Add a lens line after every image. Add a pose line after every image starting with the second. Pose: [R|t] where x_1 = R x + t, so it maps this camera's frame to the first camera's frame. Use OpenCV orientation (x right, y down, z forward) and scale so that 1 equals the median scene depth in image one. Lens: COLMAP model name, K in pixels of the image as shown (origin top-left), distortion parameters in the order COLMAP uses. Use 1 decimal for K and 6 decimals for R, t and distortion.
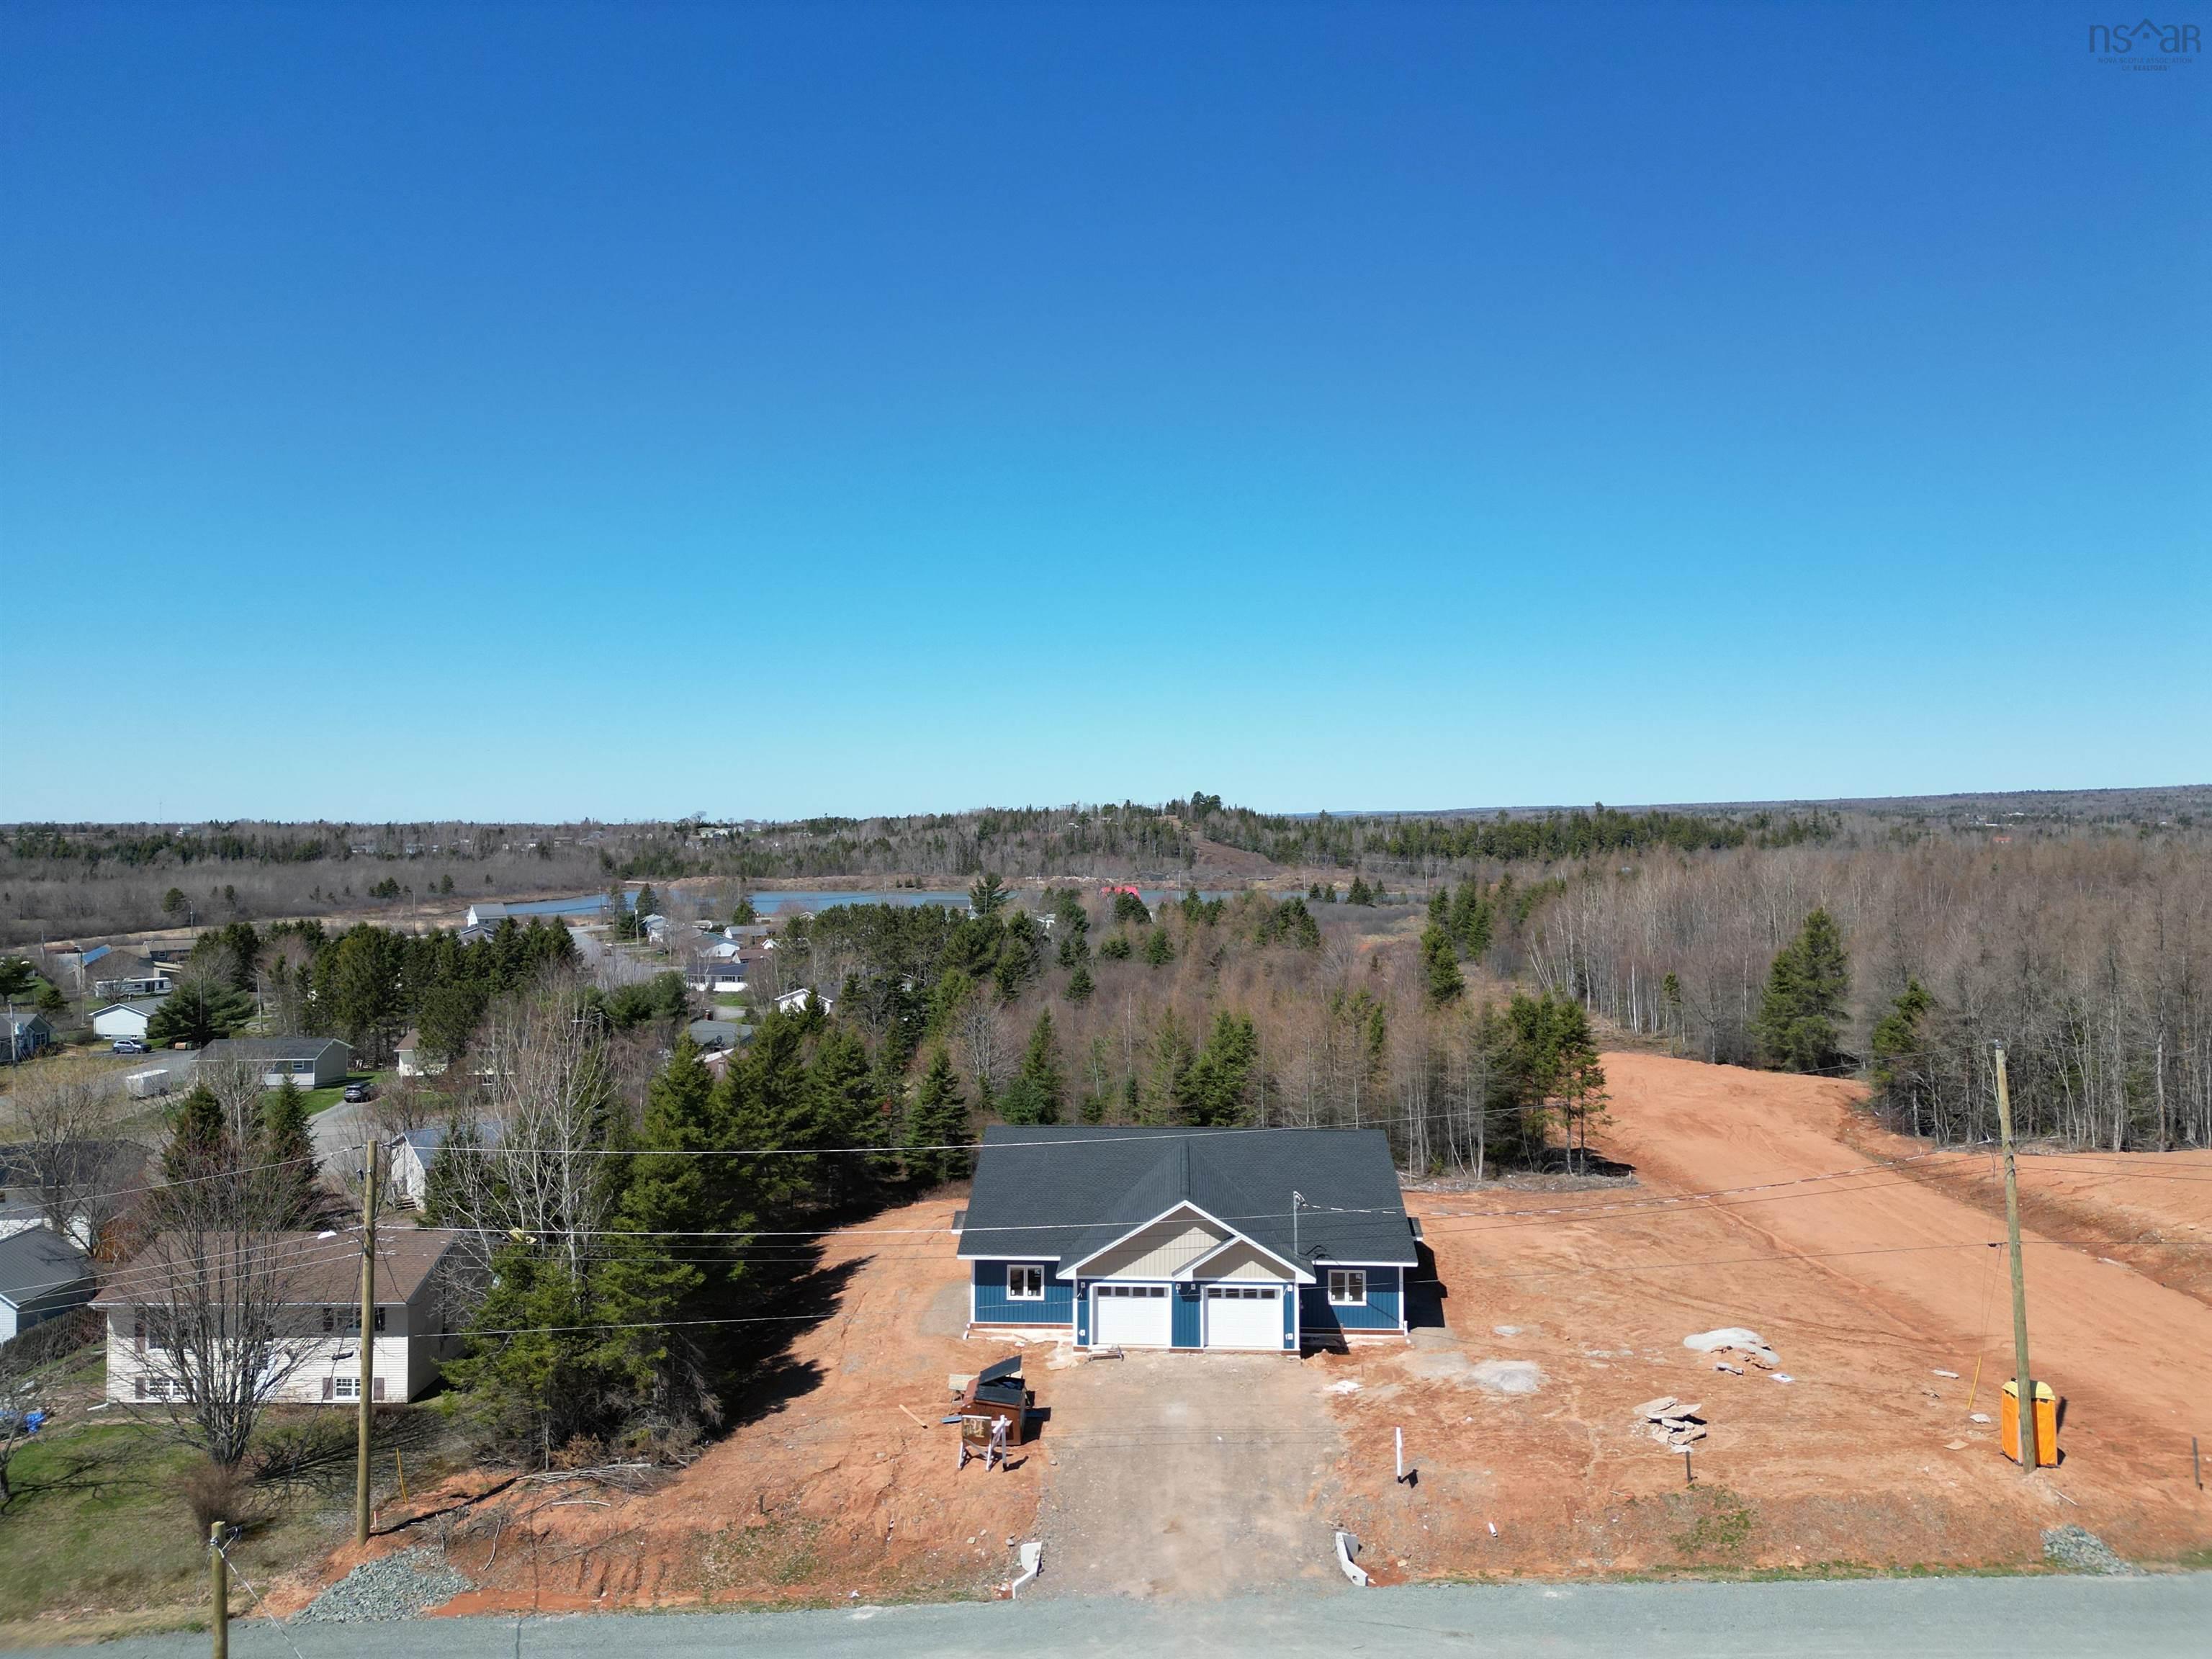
lens RADIAL K [[1563.5, 0, 1112.2], [0, 1563.5, 826.4], [0, 0, 1]] dist [0.051993, -0.035322]
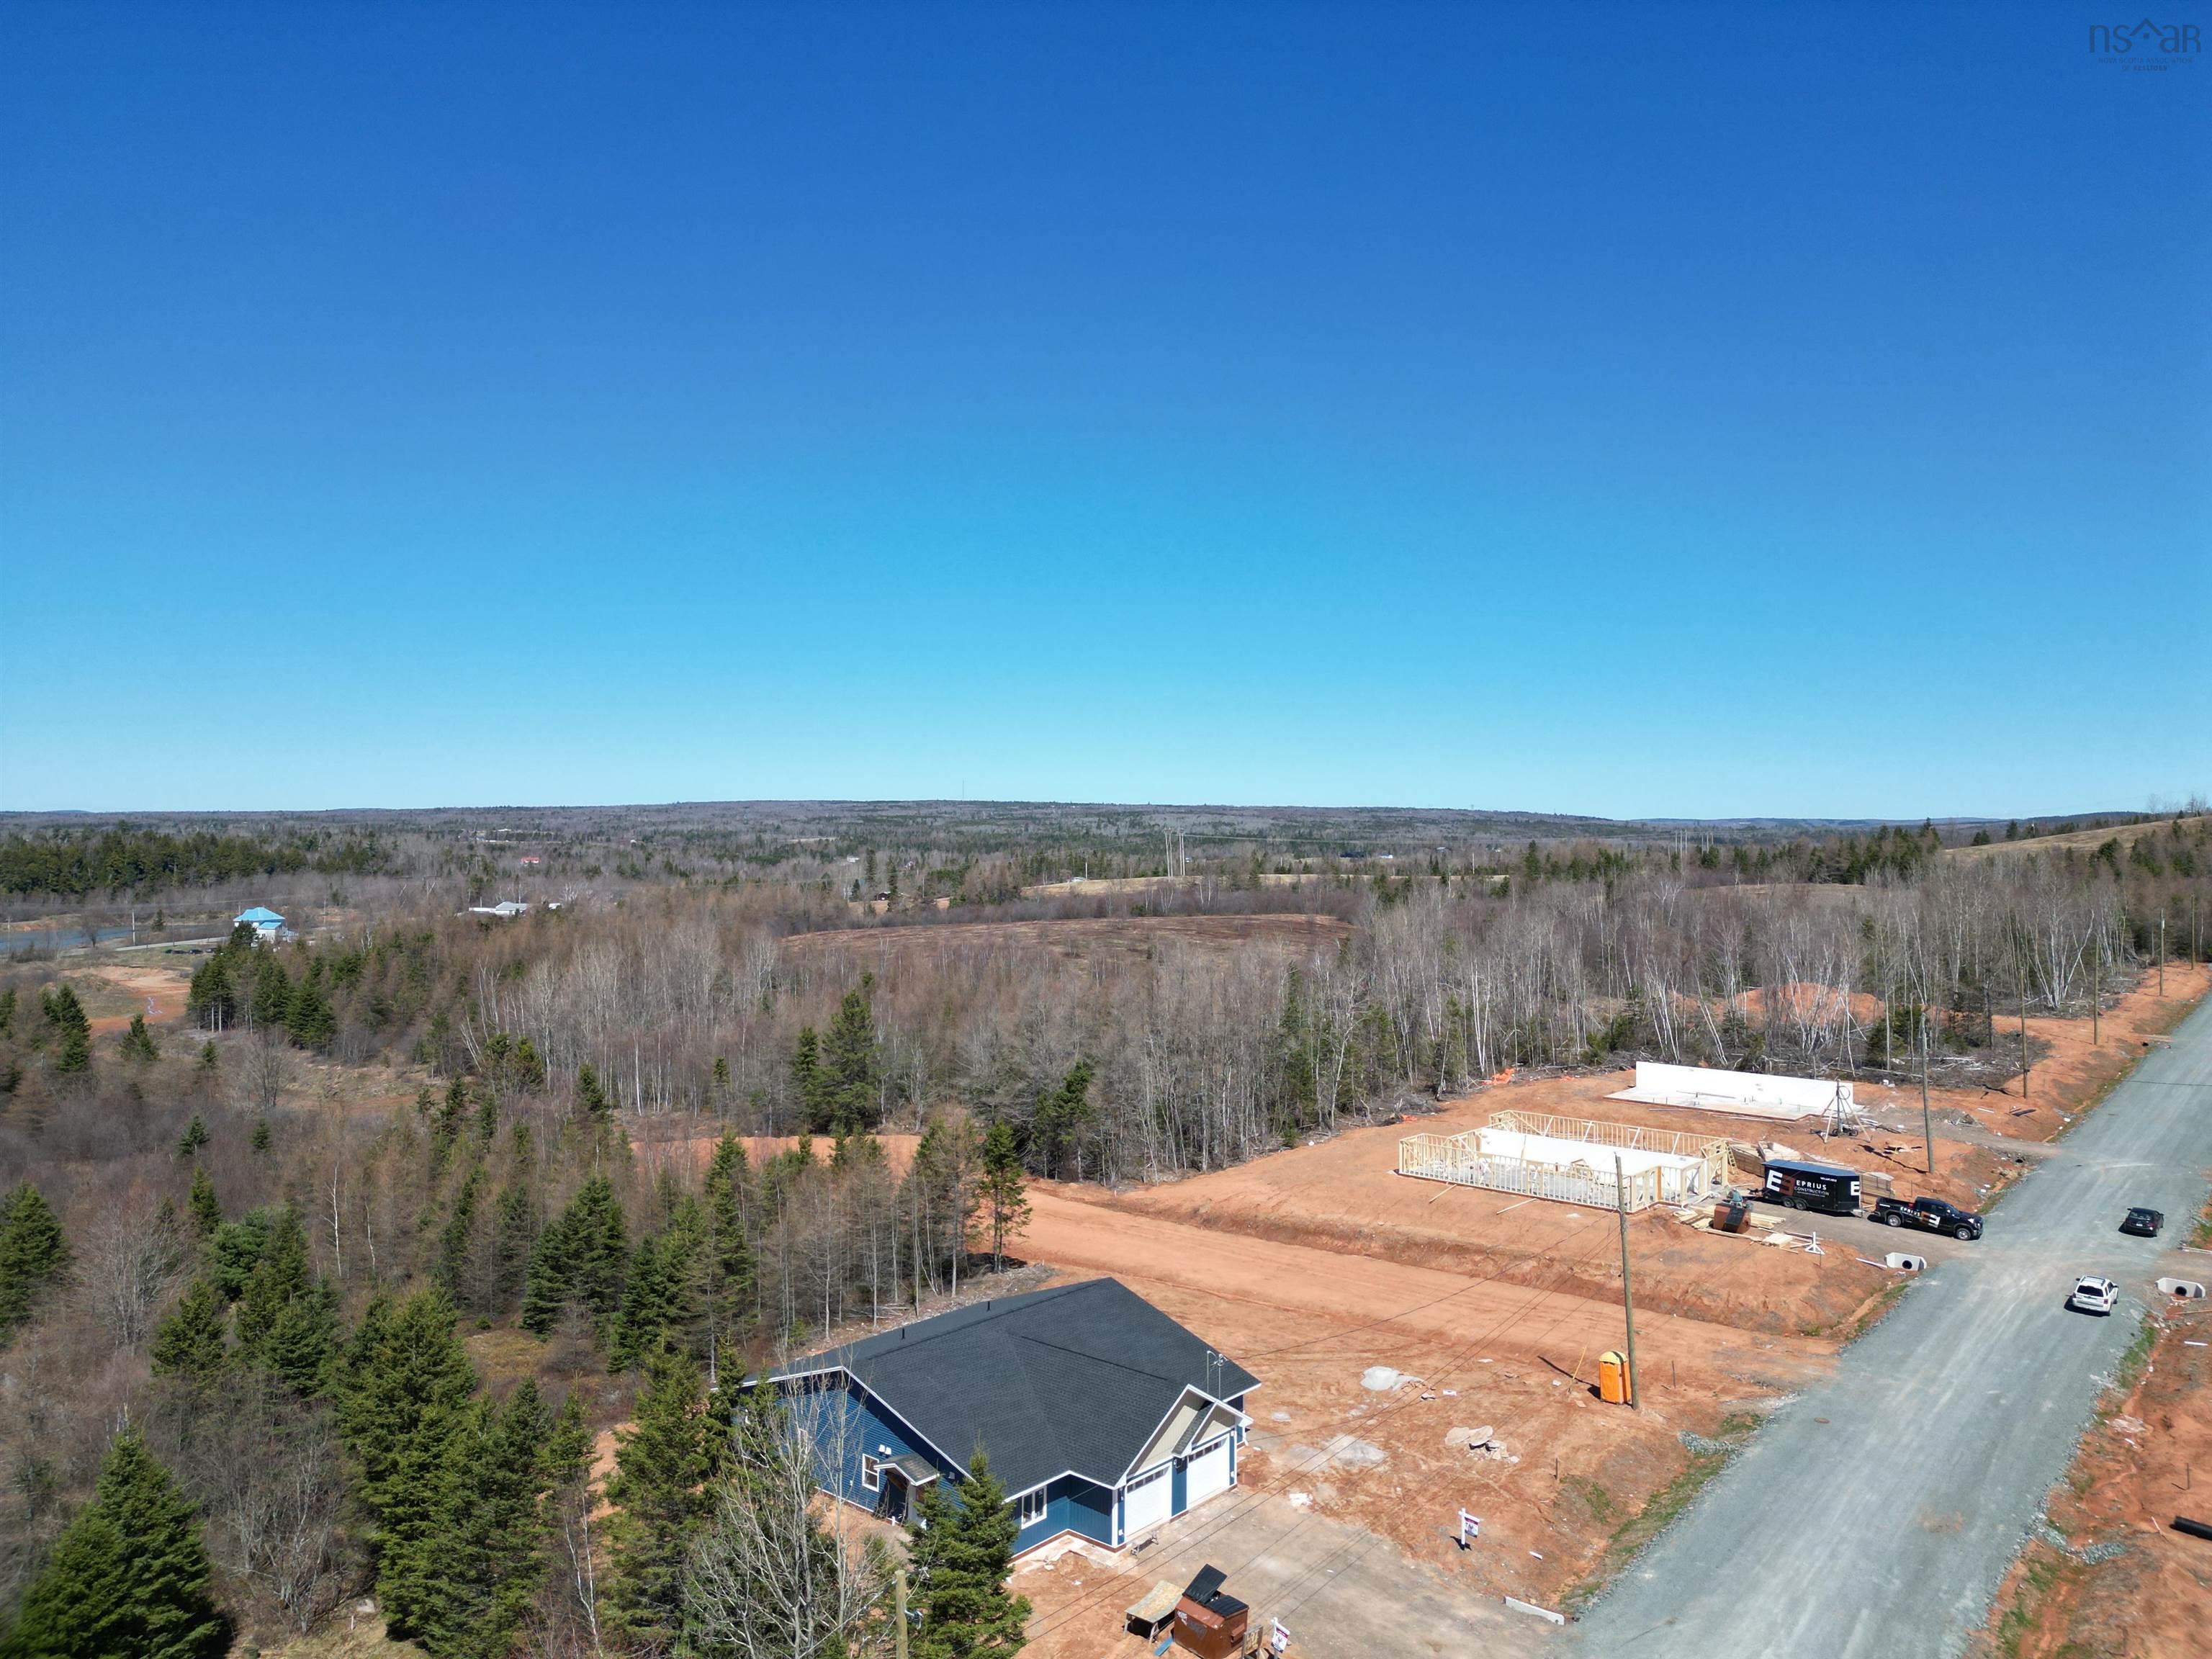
lens RADIAL K [[1563.5, 0, 1102.4], [0, 1563.5, 834.7], [0, 0, 1]] dist [0.051993, -0.035322]
pose [[0.615564, 0.003501, 0.788079, -0.868622], [-0.004442, 0.999990, -0.000973, -0.154694], [-0.788074, -0.002901, 0.615573, 0.335703]]
